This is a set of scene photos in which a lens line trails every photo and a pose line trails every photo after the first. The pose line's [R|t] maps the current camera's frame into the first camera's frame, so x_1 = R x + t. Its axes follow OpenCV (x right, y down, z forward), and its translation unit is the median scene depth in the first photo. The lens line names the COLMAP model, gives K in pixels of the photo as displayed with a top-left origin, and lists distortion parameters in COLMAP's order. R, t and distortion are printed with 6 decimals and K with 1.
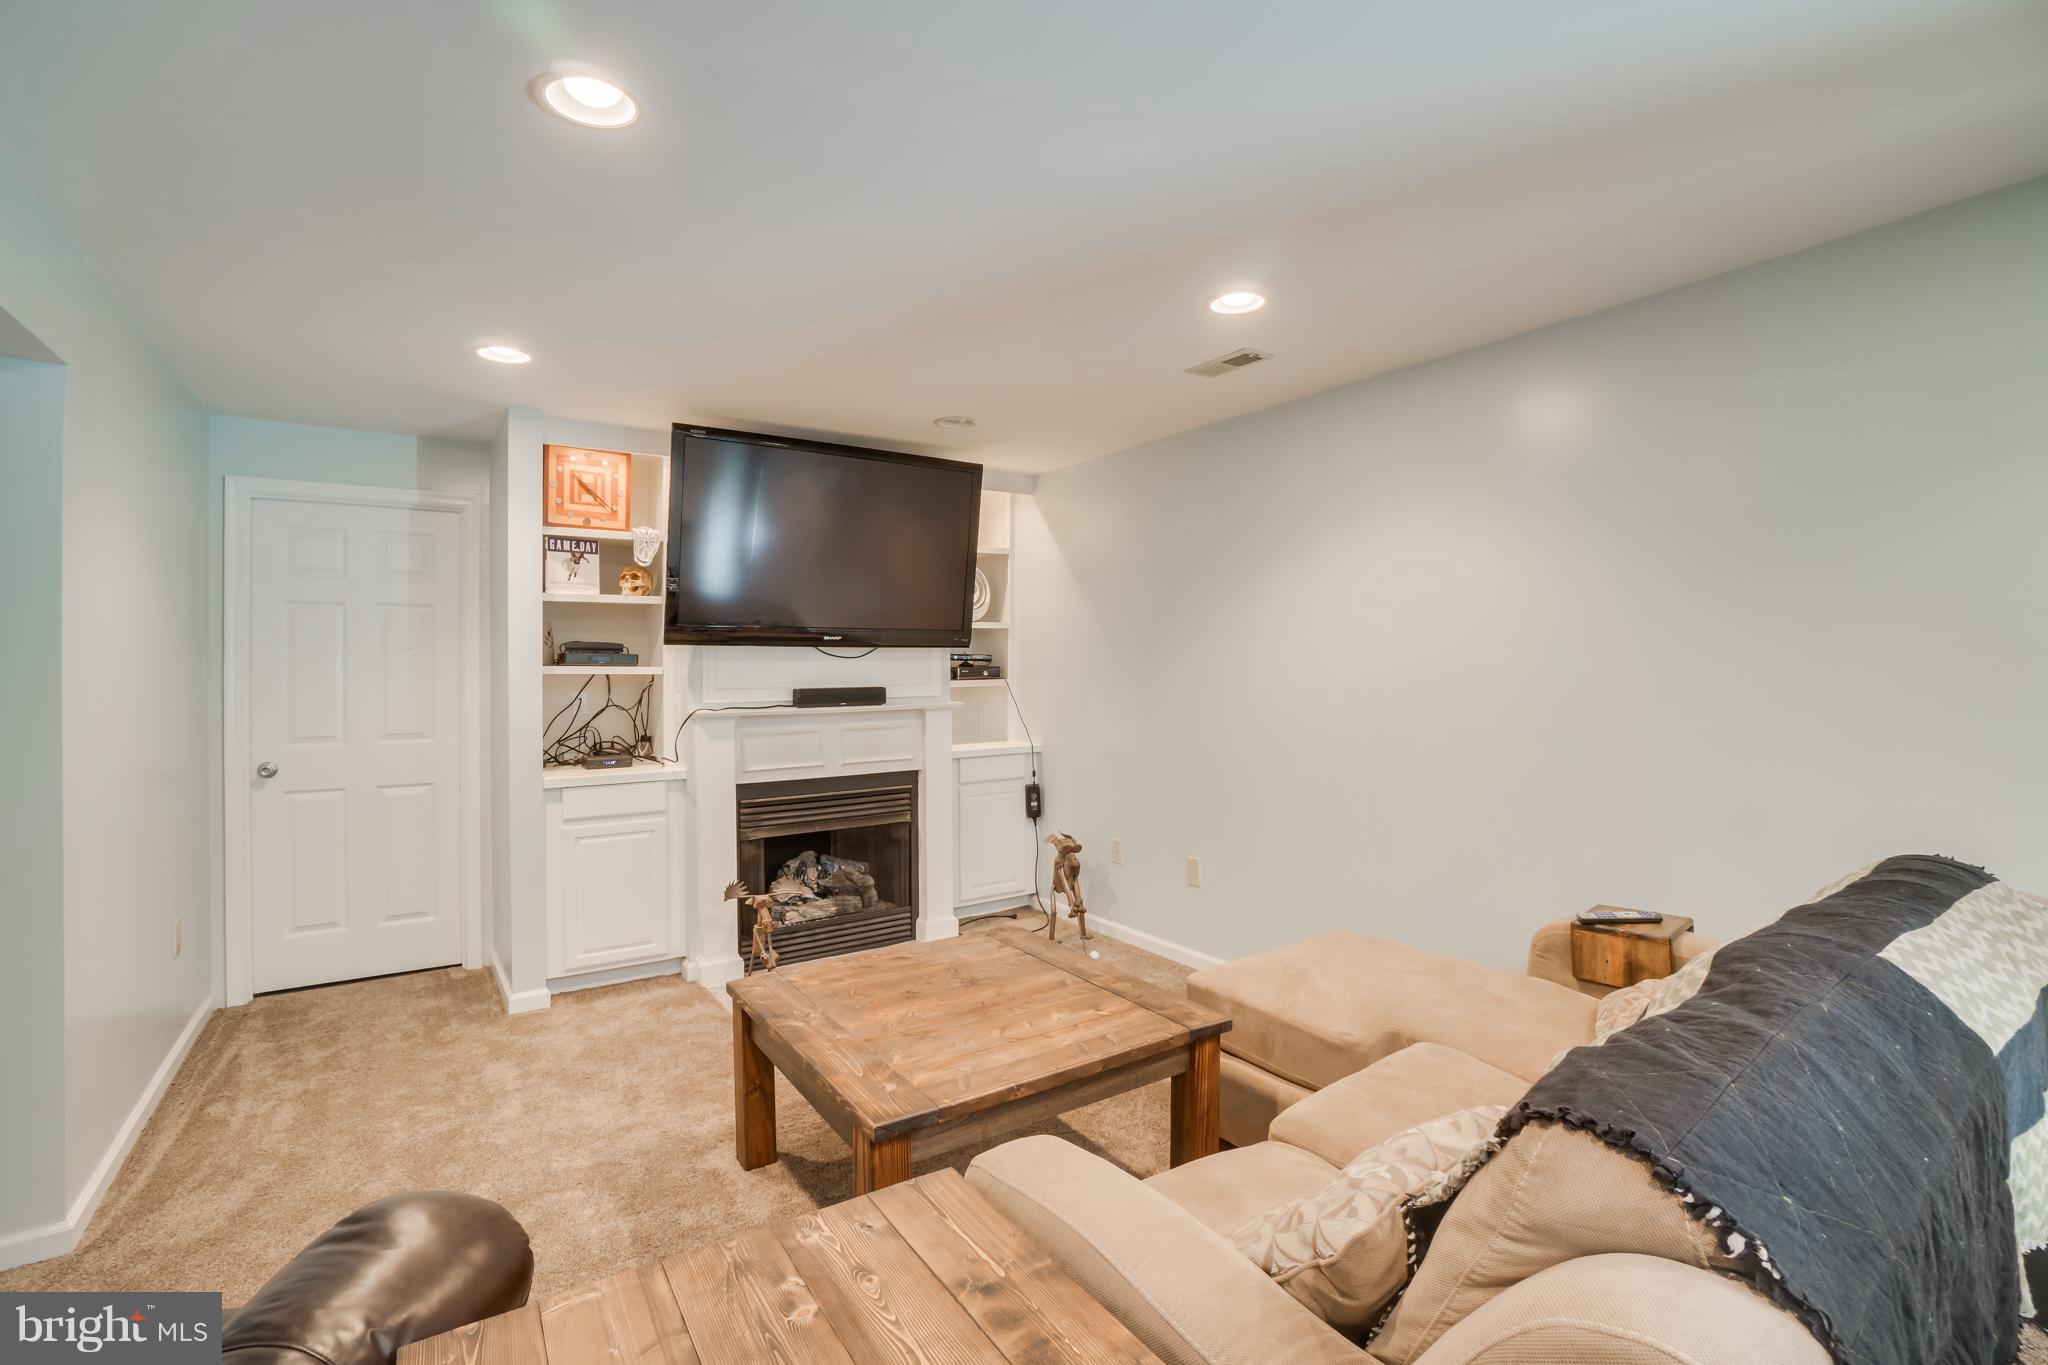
lens RADIAL K [[900.1, 0, 1021.0], [0, 900.1, 664.7], [0, 0, 1]] dist [-0.065032, 0.023110]
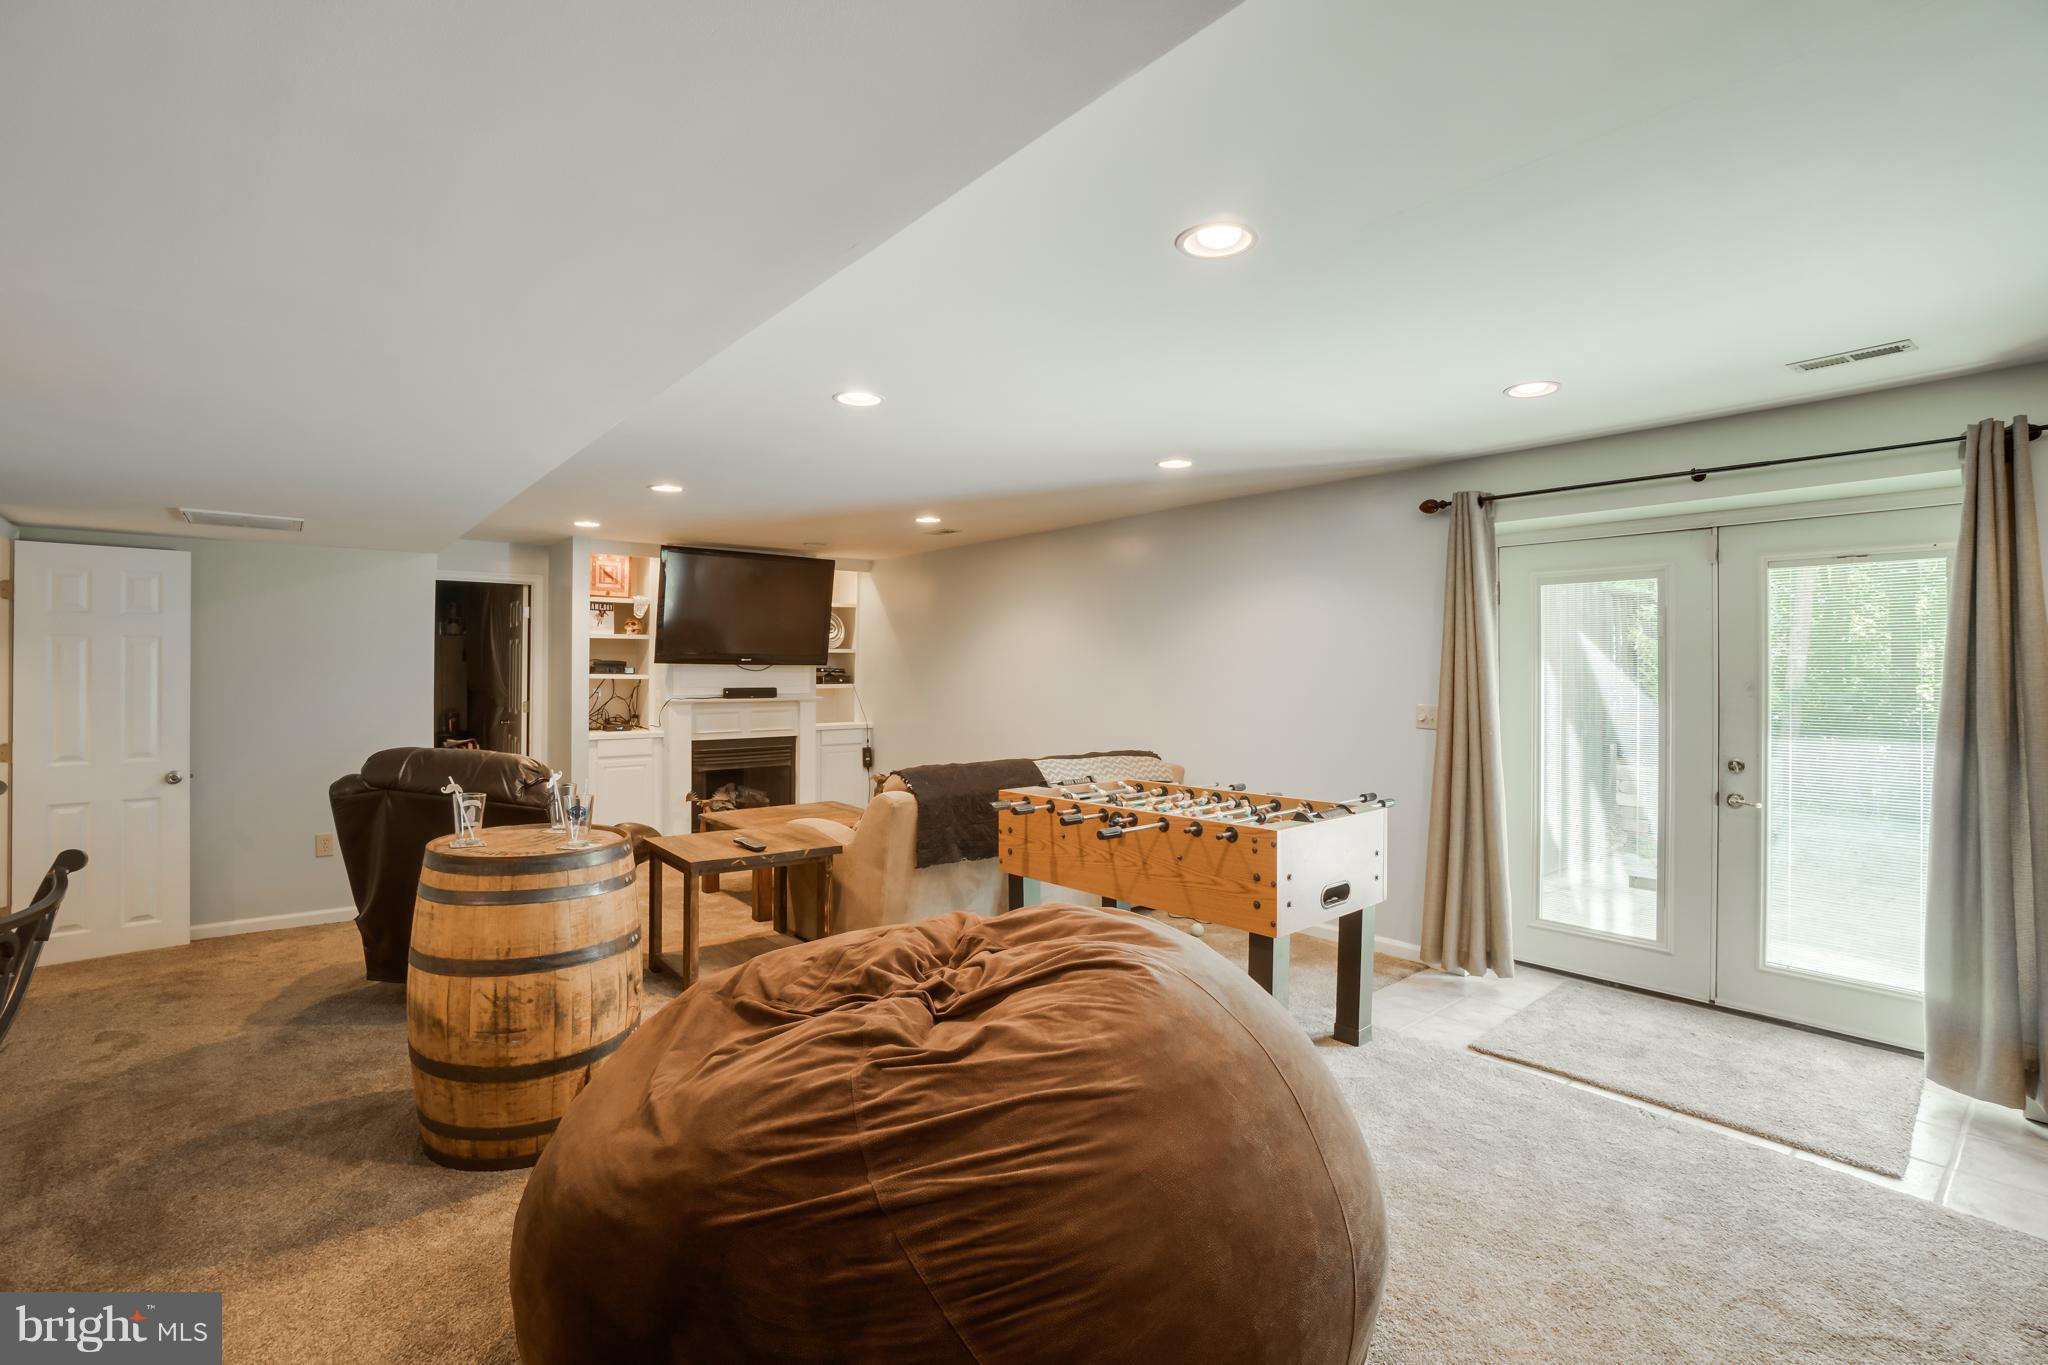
lens RADIAL K [[922.7, 0, 1016.8], [0, 922.7, 668.4], [0, 0, 1]] dist [-0.065599, 0.024642]
pose [[0.996341, 0.012540, 0.084540, 0.167604], [-0.012480, 0.999921, -0.001240, -0.016643], [-0.084549, 0.000180, 0.996419, -0.845549]]
